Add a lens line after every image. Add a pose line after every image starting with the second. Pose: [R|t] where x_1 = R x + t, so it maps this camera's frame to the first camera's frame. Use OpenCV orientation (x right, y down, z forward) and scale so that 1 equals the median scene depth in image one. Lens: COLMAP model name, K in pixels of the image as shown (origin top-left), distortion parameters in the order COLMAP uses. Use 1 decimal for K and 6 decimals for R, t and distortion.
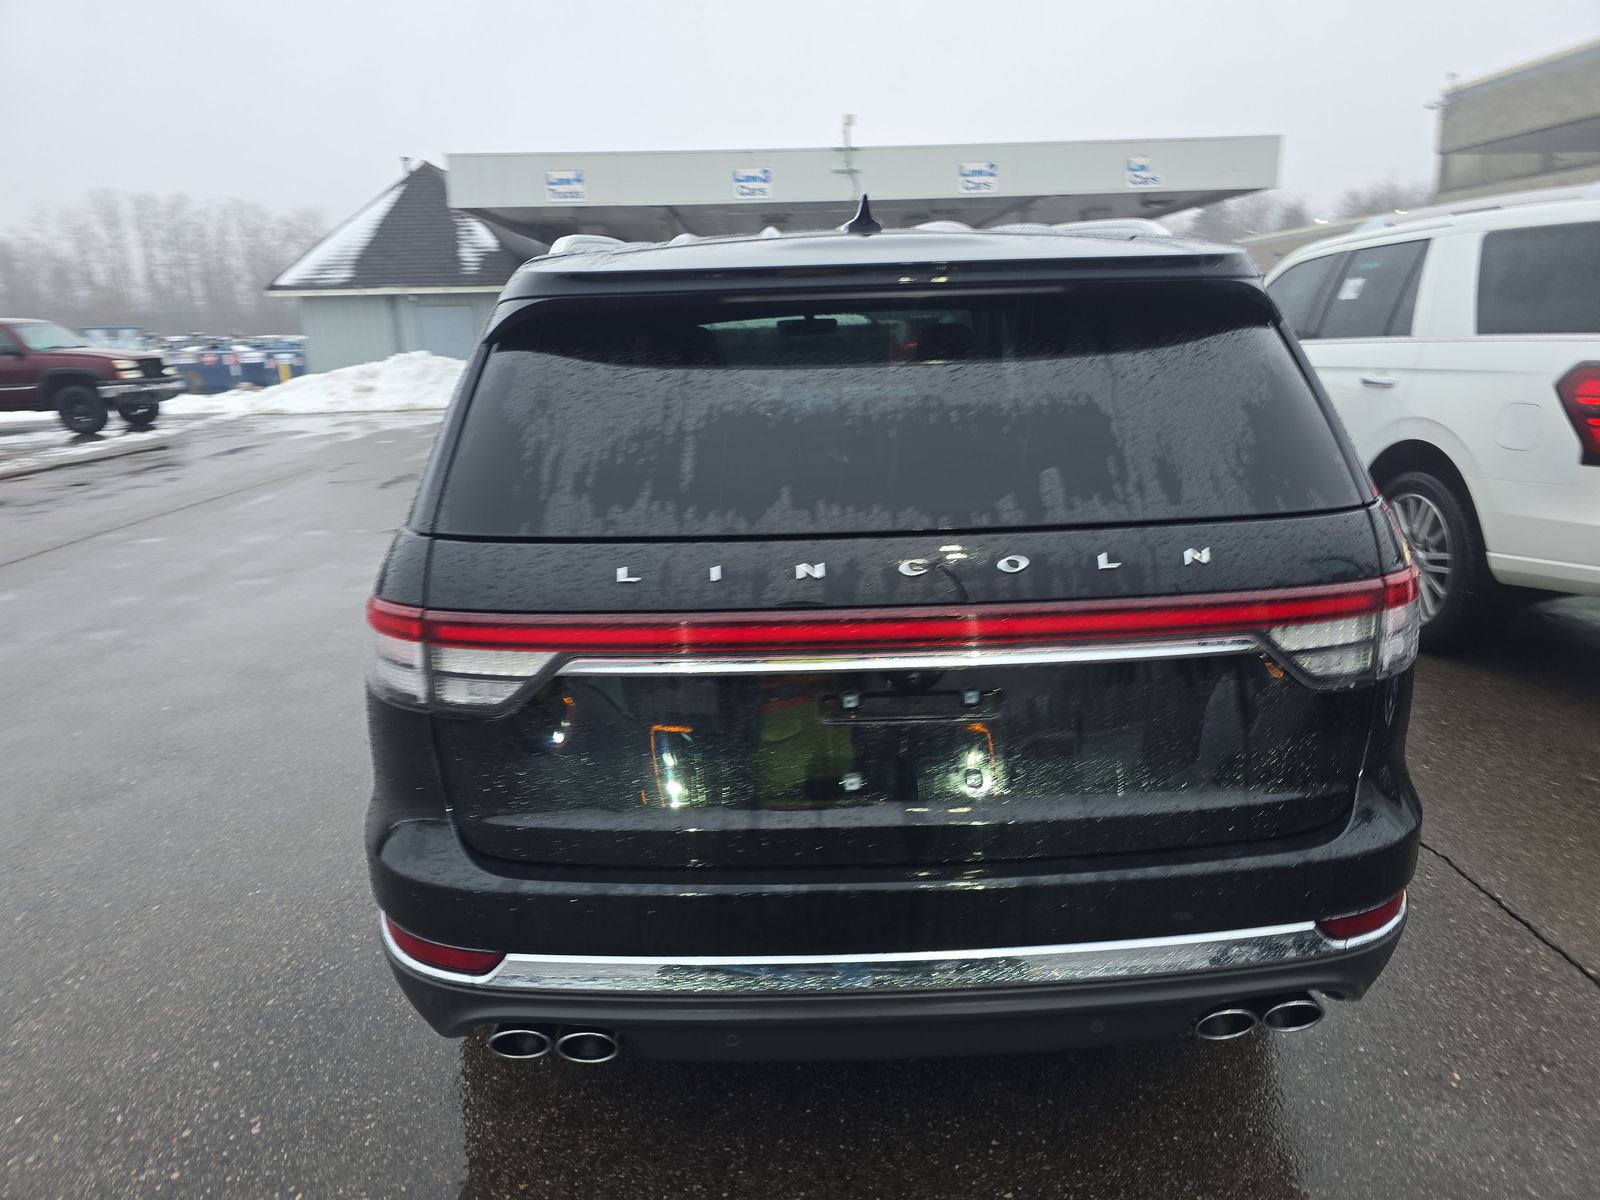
lens RADIAL K [[1074.8, 0, 799.1], [0, 1074.8, 597.1], [0, 0, 1]] dist [0.047780, -0.046713]
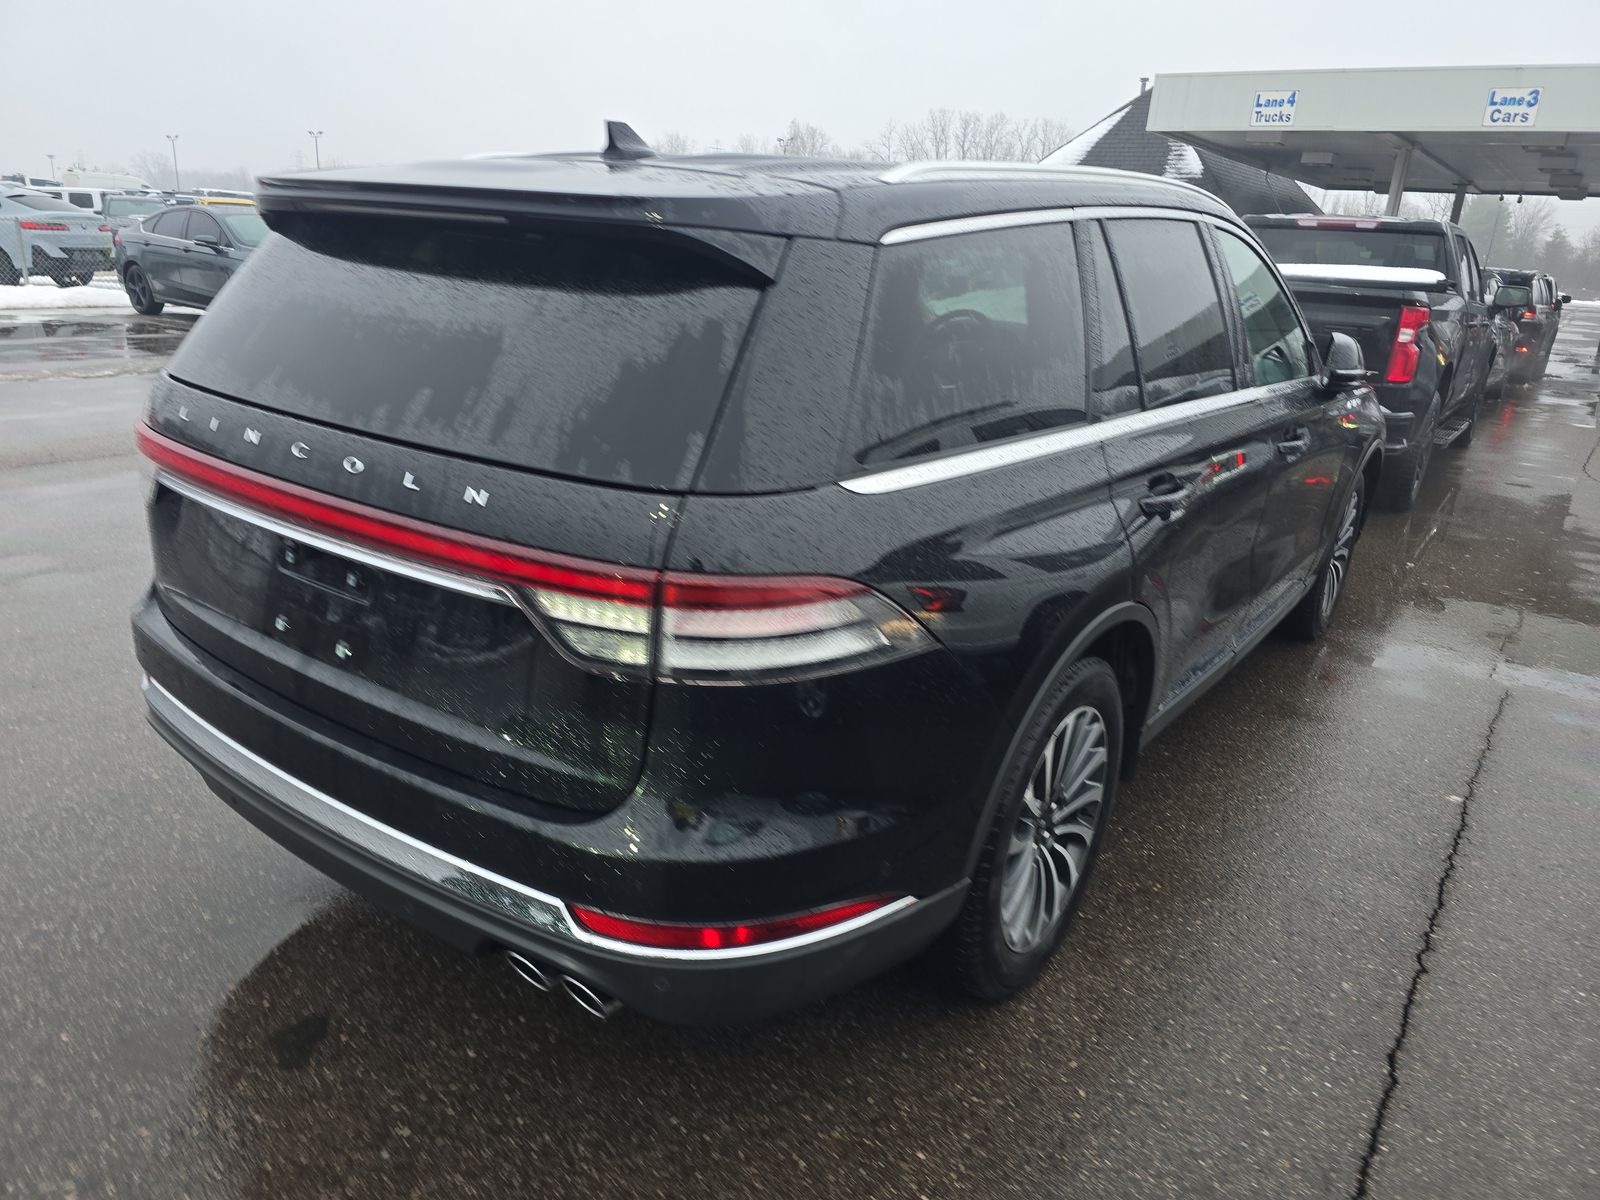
lens RADIAL K [[1074.8, 0, 801.1], [0, 1074.8, 603.4], [0, 0, 1]] dist [0.047780, -0.046713]
pose [[0.784061, 0.268032, -0.559827, 1.141076], [-0.230303, 0.963197, 0.138608, -0.143927], [0.576375, 0.020253, 0.816934, 0.337660]]
